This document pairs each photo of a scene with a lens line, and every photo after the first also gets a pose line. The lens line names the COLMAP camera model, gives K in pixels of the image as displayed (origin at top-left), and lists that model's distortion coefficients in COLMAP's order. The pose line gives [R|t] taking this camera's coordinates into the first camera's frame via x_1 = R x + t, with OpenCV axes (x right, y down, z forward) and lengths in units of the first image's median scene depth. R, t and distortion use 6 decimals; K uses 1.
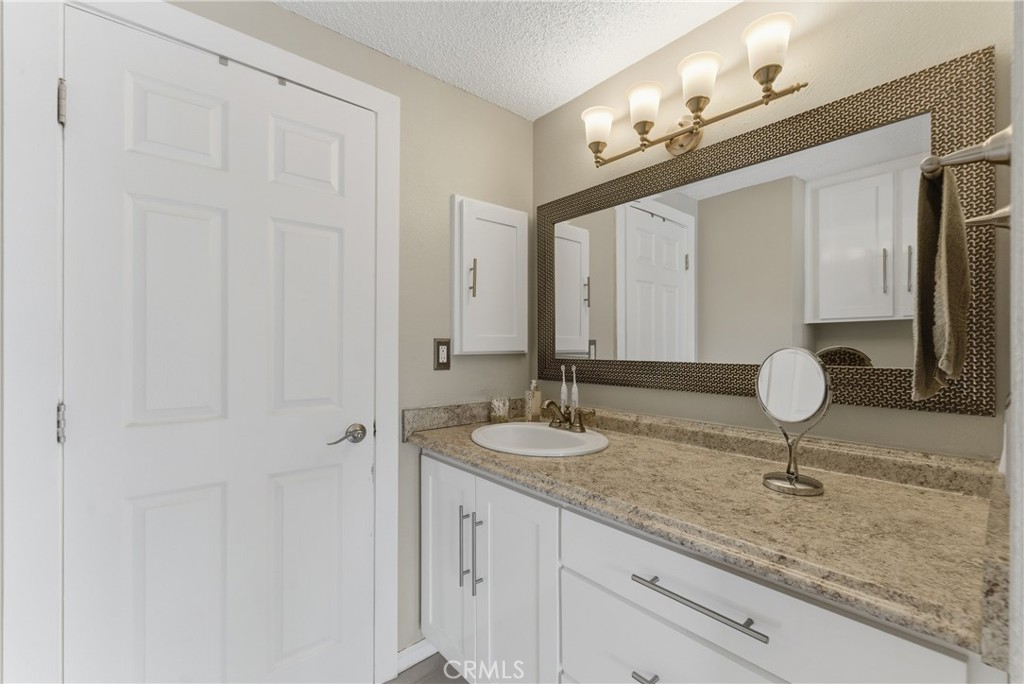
lens RADIAL K [[425.3, 0, 516.9], [0, 425.3, 343.3], [0, 0, 1]] dist [0.000416, 0.000157]
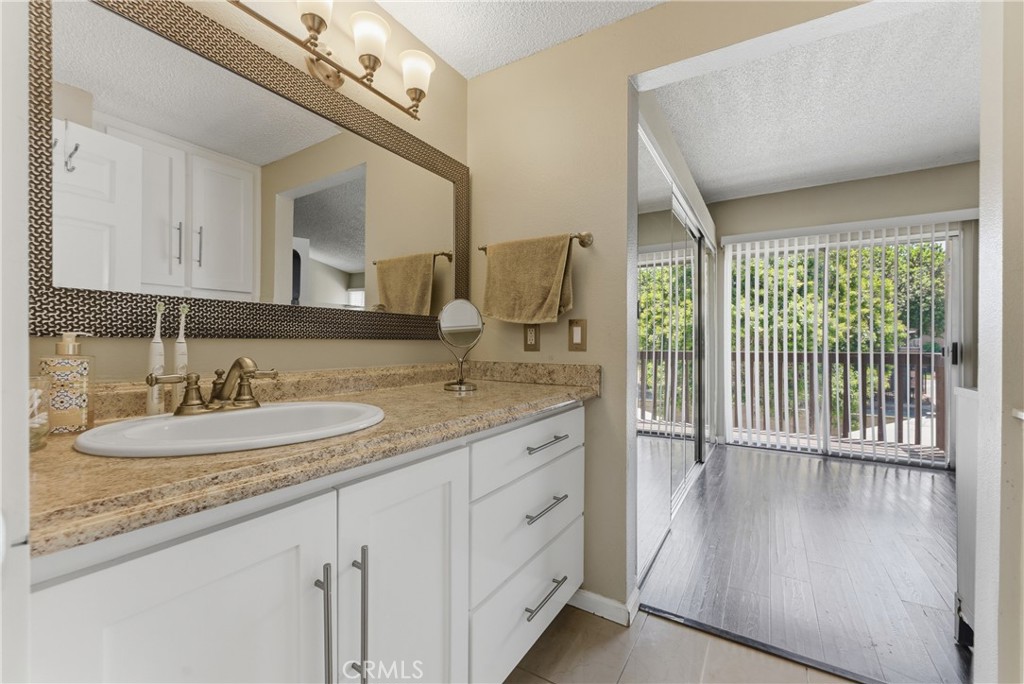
lens RADIAL K [[425.3, 0, 516.9], [0, 425.3, 343.3], [0, 0, 1]] dist [0.000416, 0.000157]
pose [[-0.305483, -0.016477, 0.952055, -0.590709], [-0.011373, 0.999842, 0.013655, 0.095315], [-0.952130, -0.006656, -0.305622, 0.823746]]
